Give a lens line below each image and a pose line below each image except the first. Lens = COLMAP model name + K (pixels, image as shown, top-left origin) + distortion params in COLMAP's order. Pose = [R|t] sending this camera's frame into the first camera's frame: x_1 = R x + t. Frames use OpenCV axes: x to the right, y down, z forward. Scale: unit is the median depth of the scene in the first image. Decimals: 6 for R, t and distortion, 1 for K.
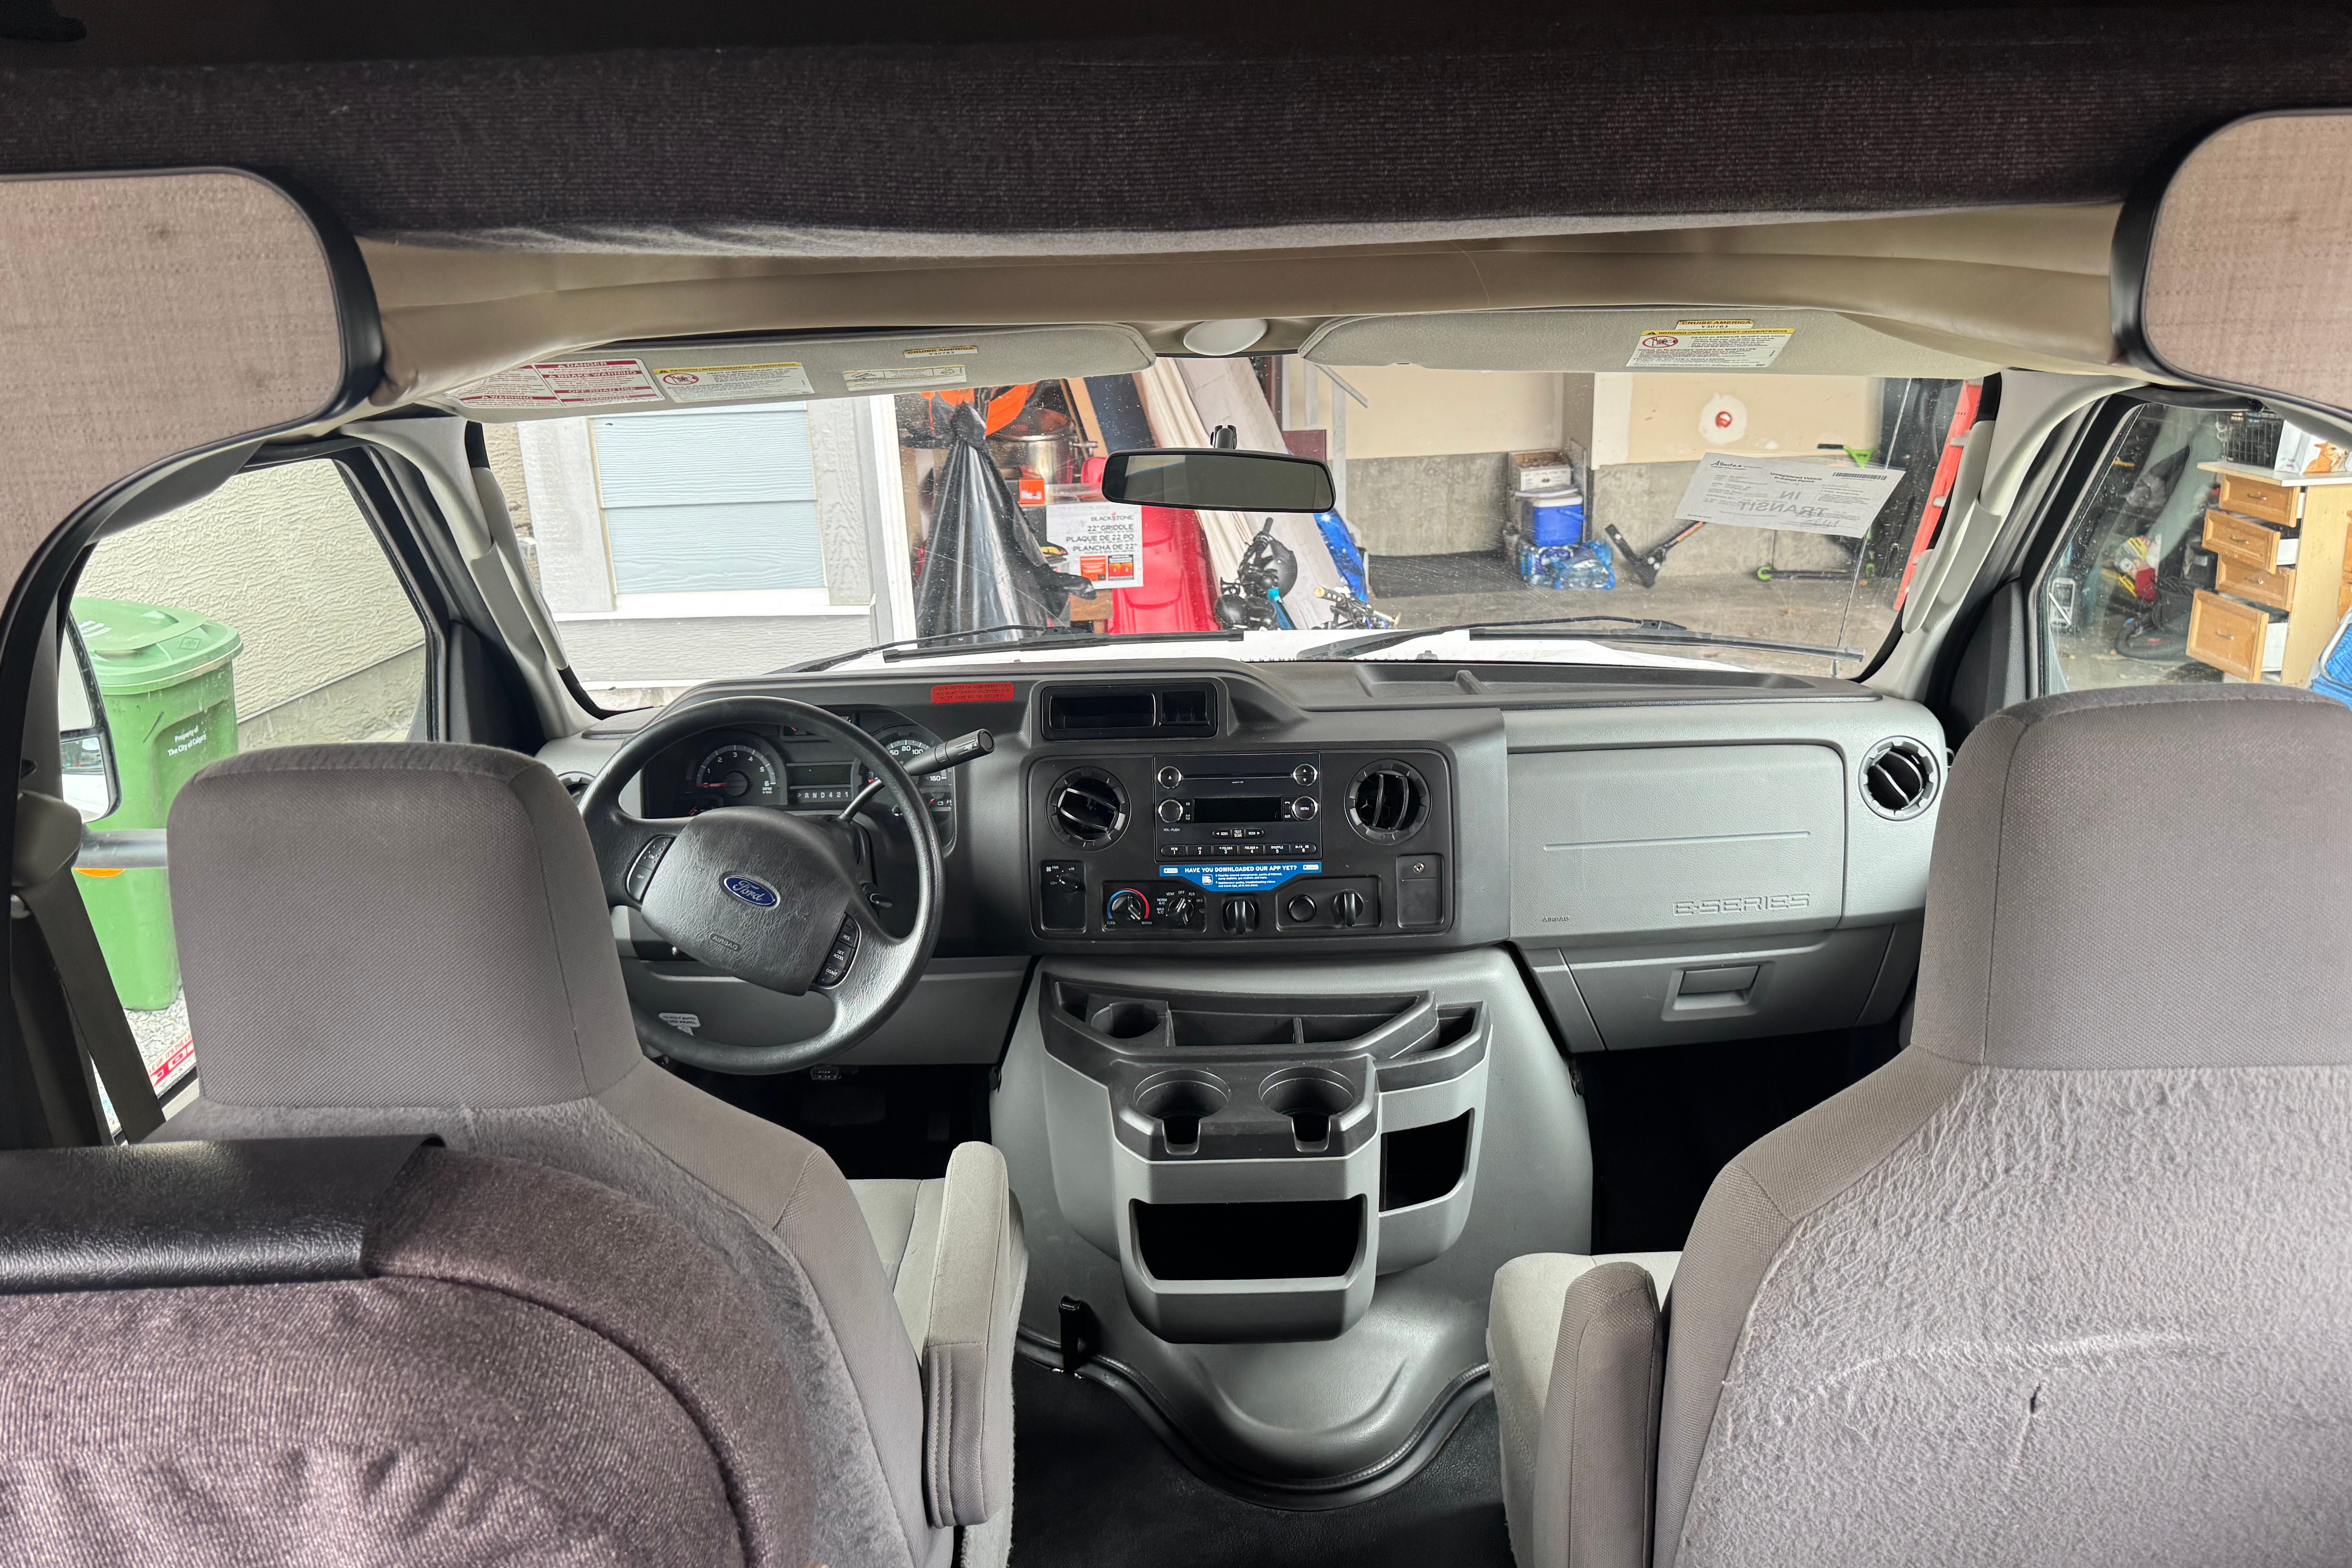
lens RADIAL K [[1679.6, 0, 1156.2], [0, 1679.6, 782.6], [0, 0, 1]] dist [0.072887, -0.093329]
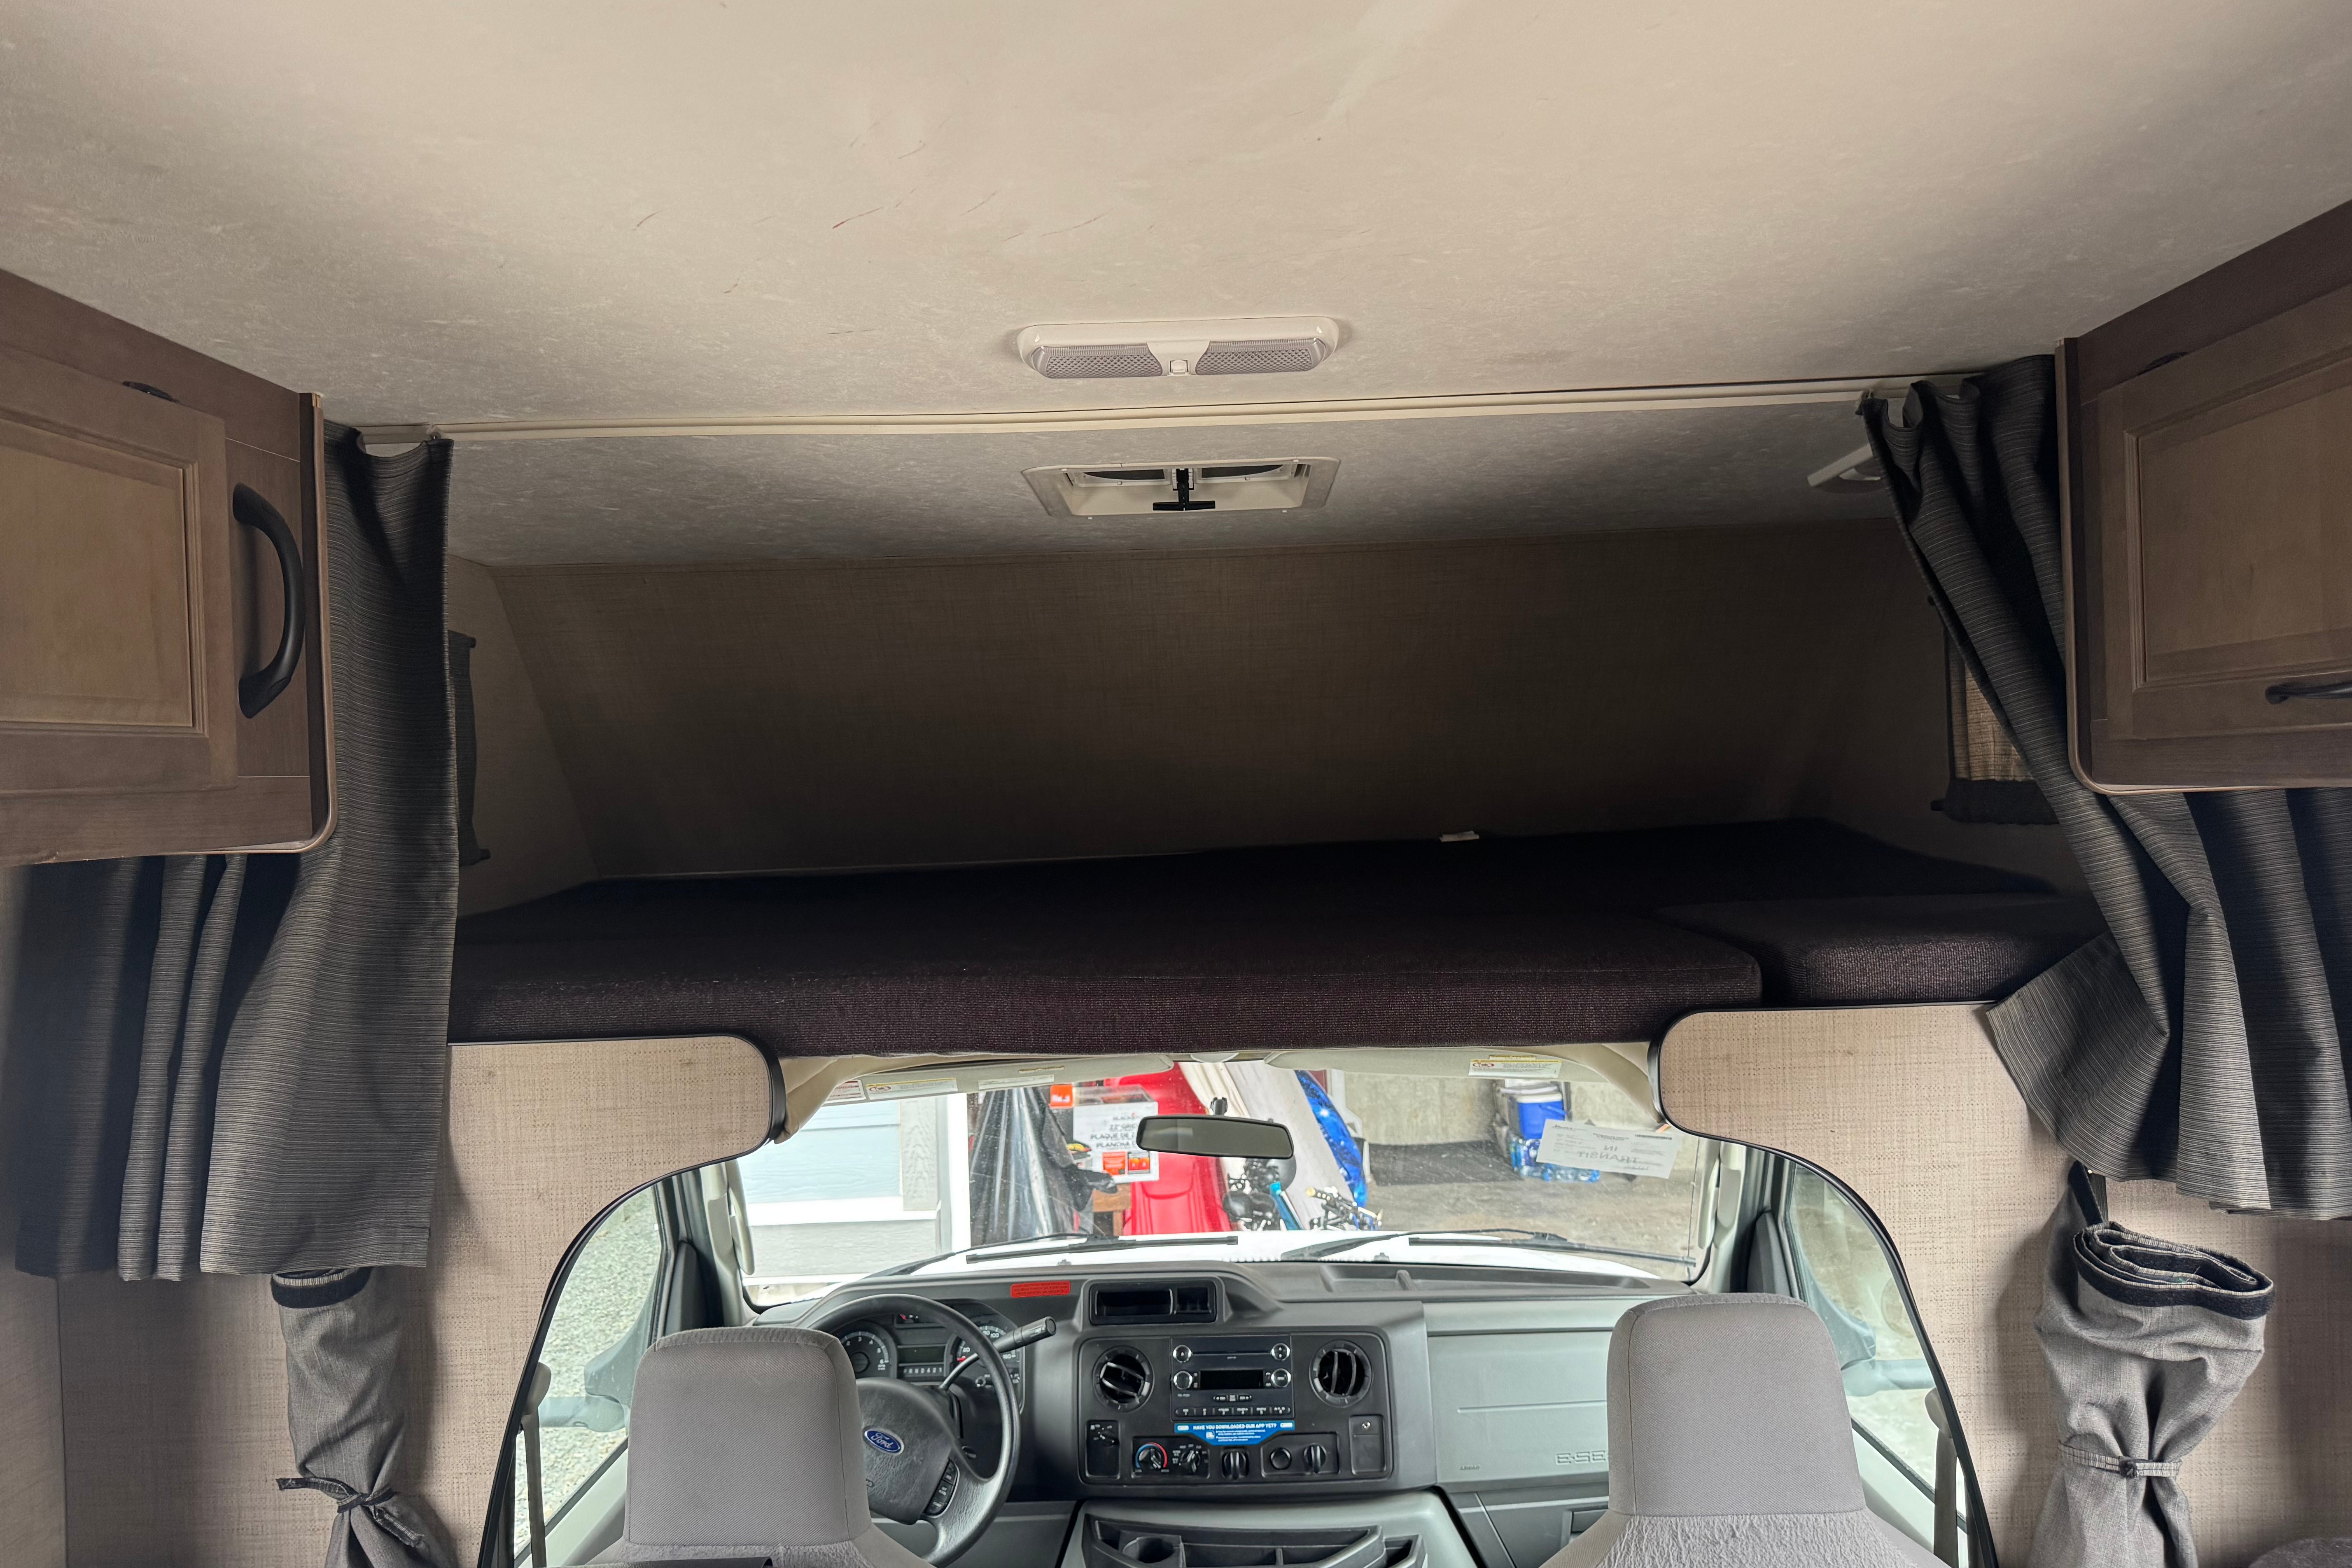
lens RADIAL K [[1679.6, 0, 1192.4], [0, 1679.6, 785.2], [0, 0, 1]] dist [0.072887, -0.093329]
pose [[0.999907, 0.003471, 0.013183, -0.003634], [0.001081, 0.943801, -0.330511, 0.014872], [-0.013589, 0.330495, 0.943710, -0.457985]]
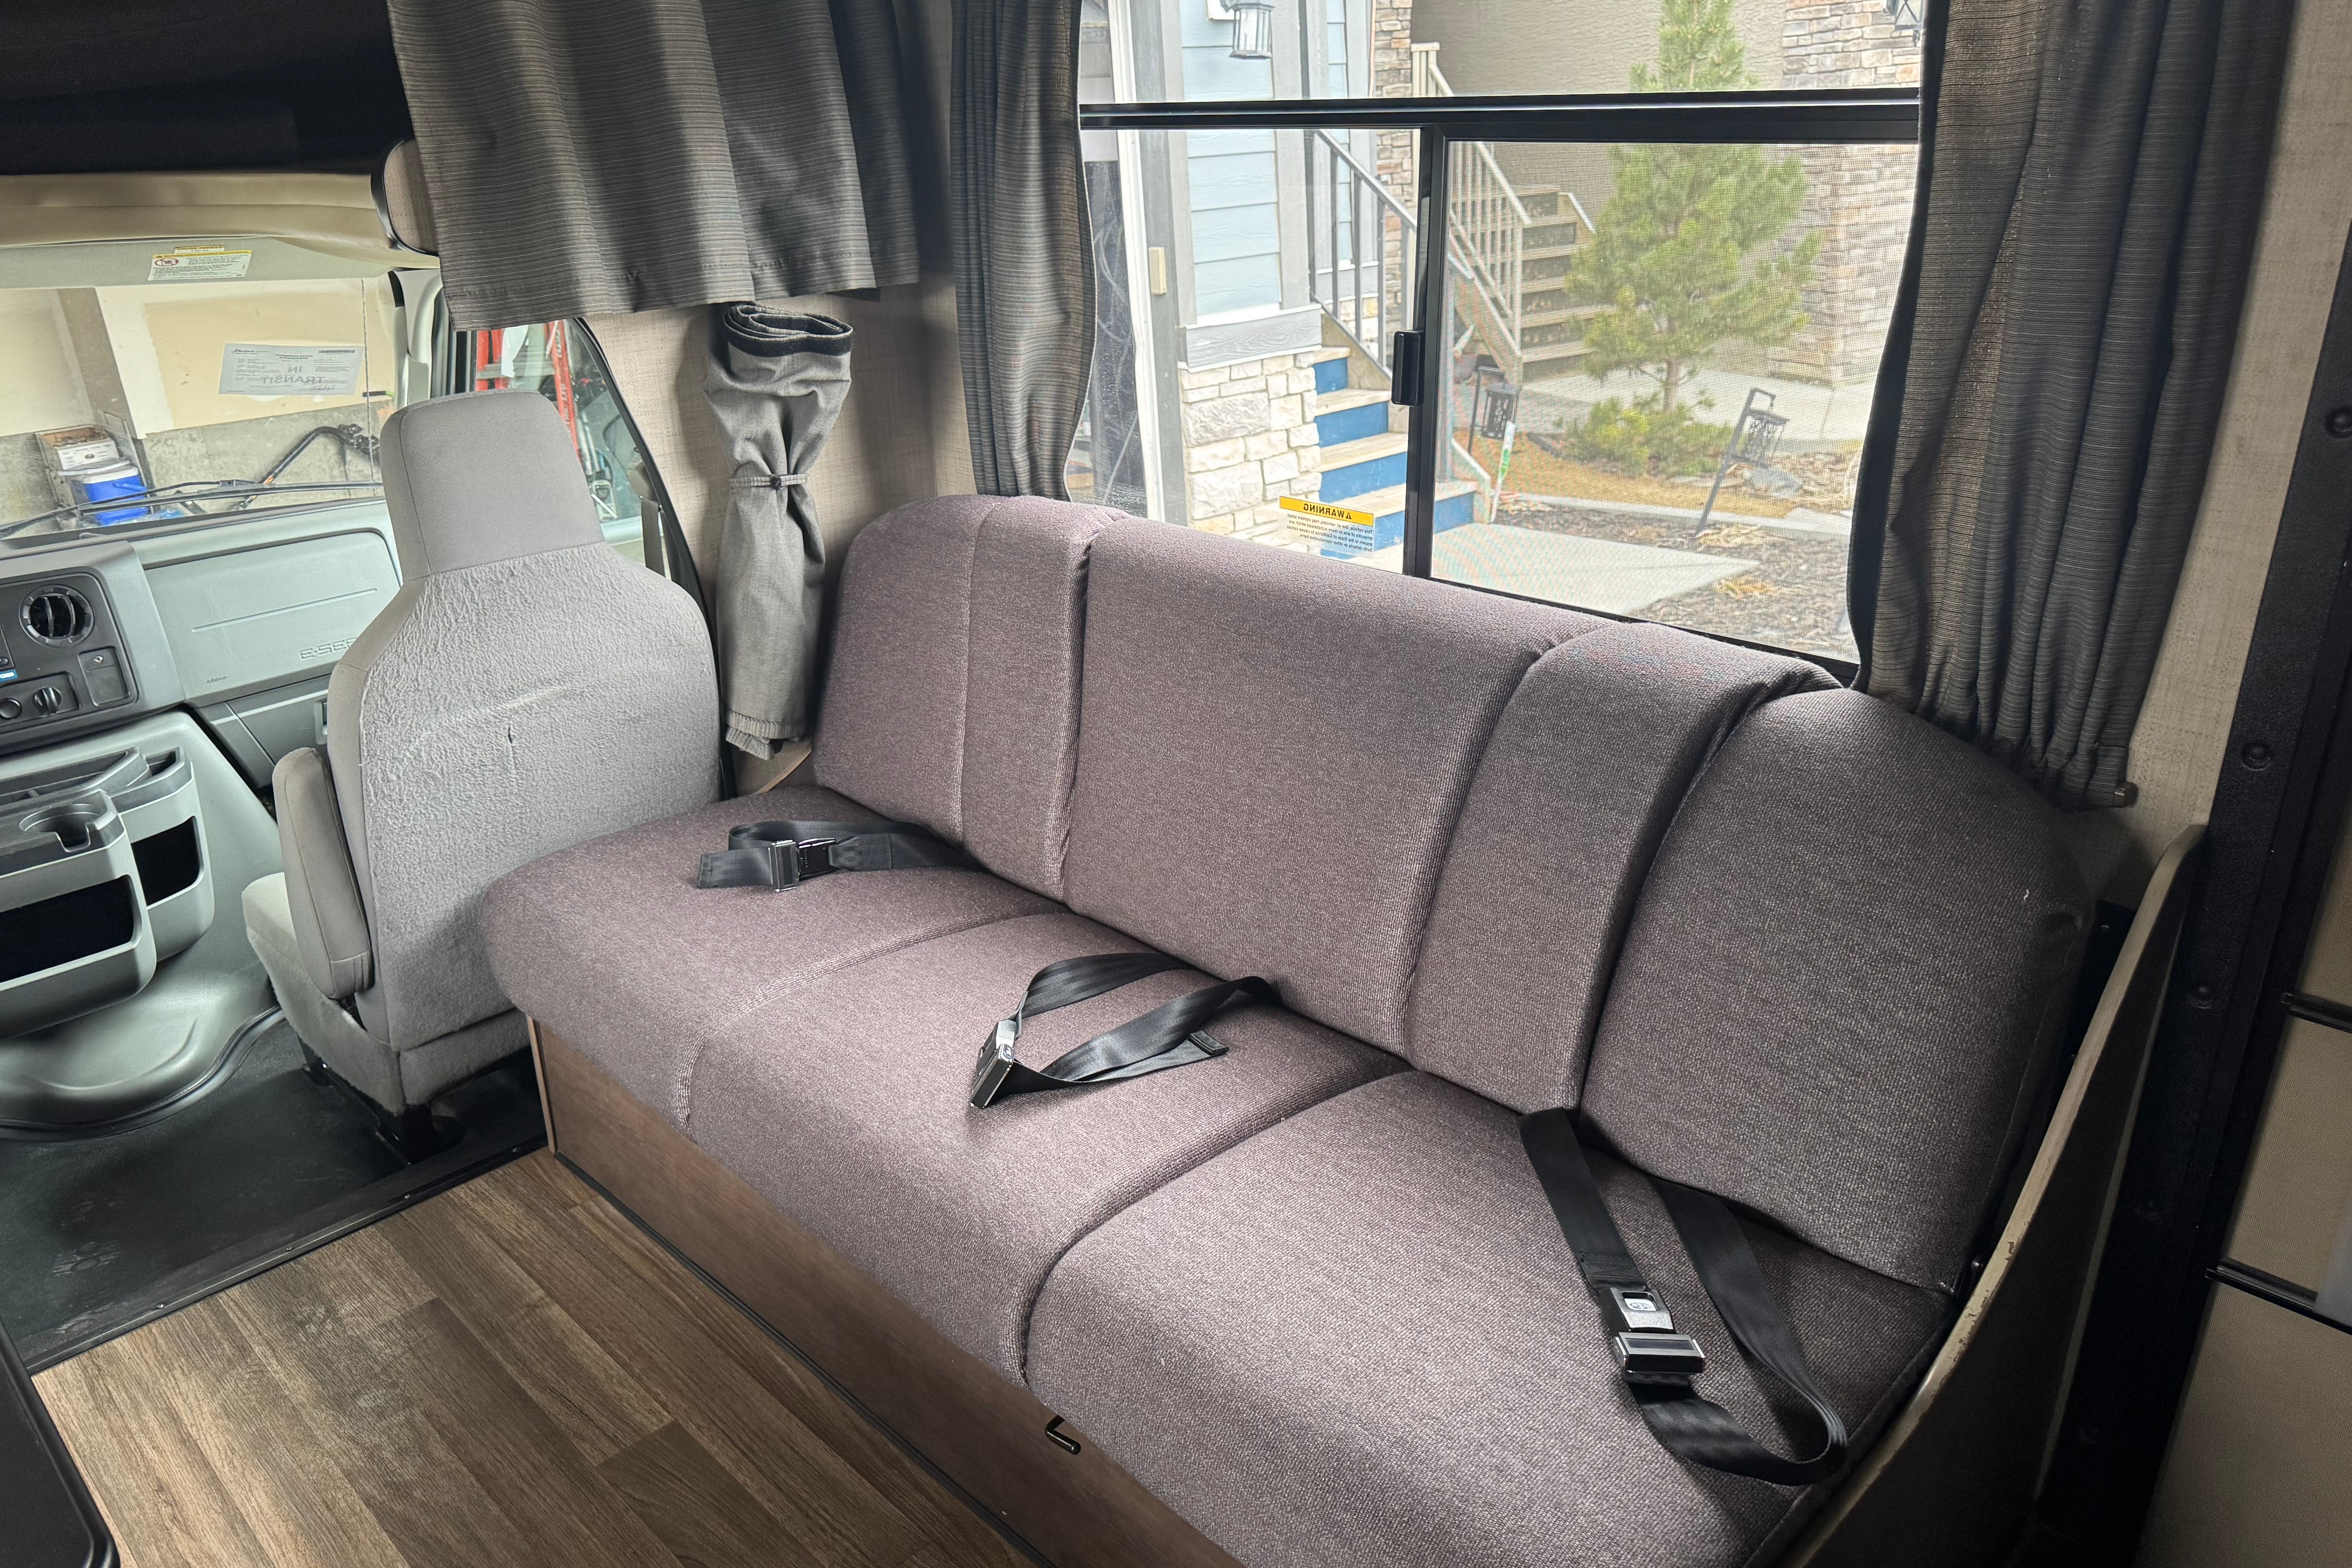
lens RADIAL K [[1679.6, 0, 1179.9], [0, 1679.6, 818.8], [0, 0, 1]] dist [0.072887, -0.093329]
pose [[0.697977, -0.261058, 0.666841, -0.188184], [0.234854, 0.963131, 0.131232, 0.199916], [-0.676514, 0.065013, 0.733554, -0.608907]]
